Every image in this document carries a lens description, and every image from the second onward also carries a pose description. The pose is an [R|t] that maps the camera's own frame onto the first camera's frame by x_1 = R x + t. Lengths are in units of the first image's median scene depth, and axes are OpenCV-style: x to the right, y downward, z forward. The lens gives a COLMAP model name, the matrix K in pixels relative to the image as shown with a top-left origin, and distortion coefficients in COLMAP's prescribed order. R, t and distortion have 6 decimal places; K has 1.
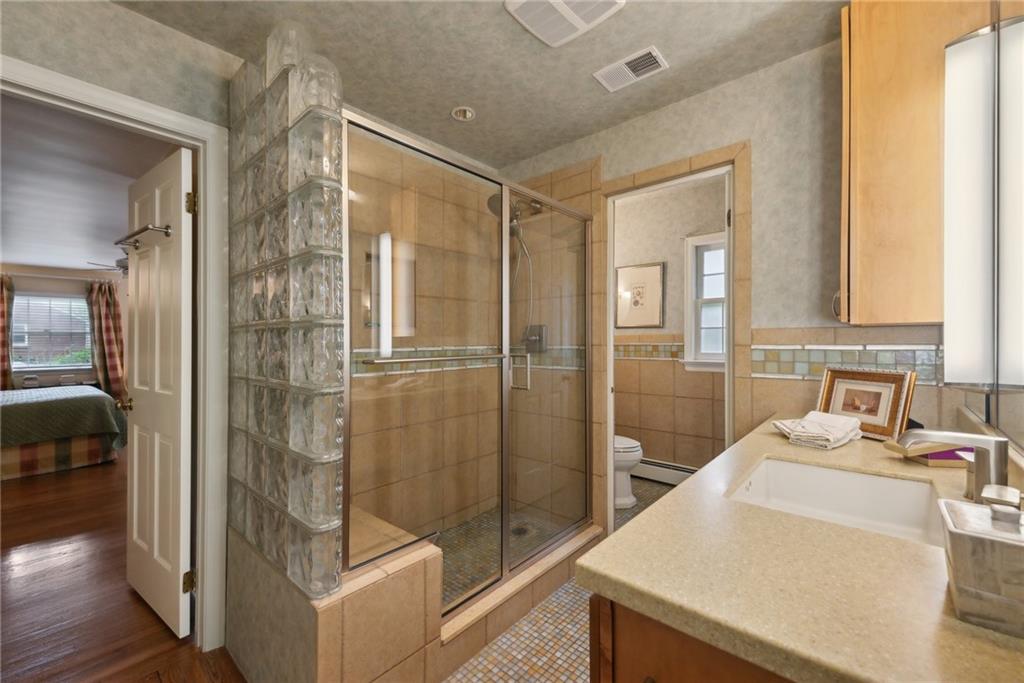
lens RADIAL K [[416.4, 0, 512.0], [0, 416.4, 341.5], [0, 0, 1]] dist [-0.000319, -0.000092]
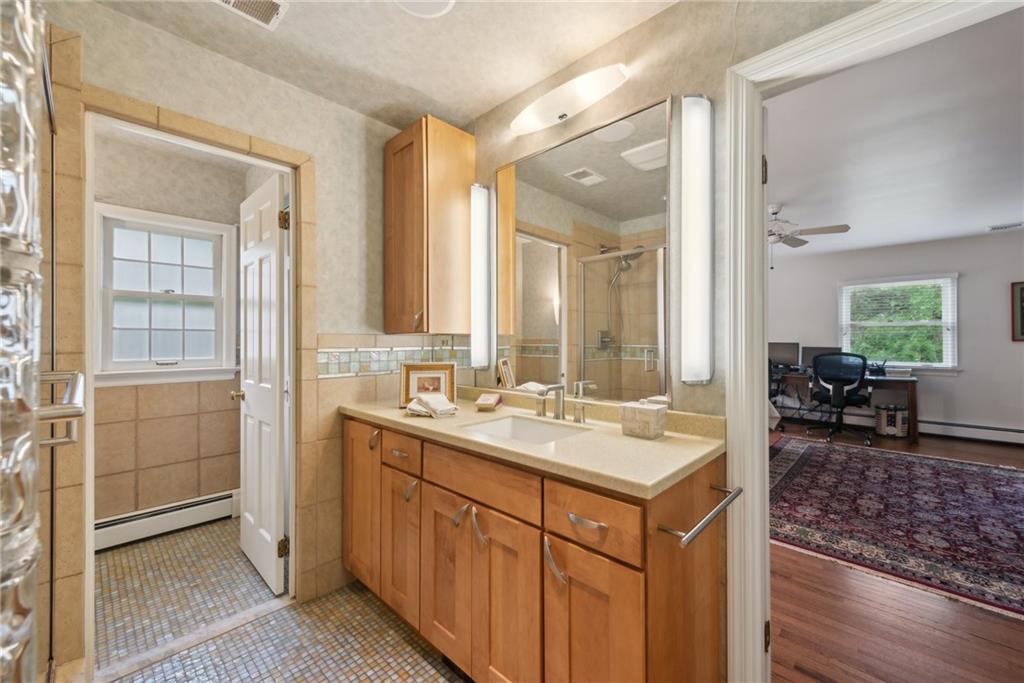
lens RADIAL K [[395.0, 0, 512.0], [0, 395.0, 341.5], [0, 0, 1]] dist [0.001180, 0.000075]
pose [[0.026054, 0.002486, 0.999657, -0.442918], [0.006491, 0.999975, -0.002656, -0.004771], [-0.999639, 0.006558, 0.026037, 0.492344]]
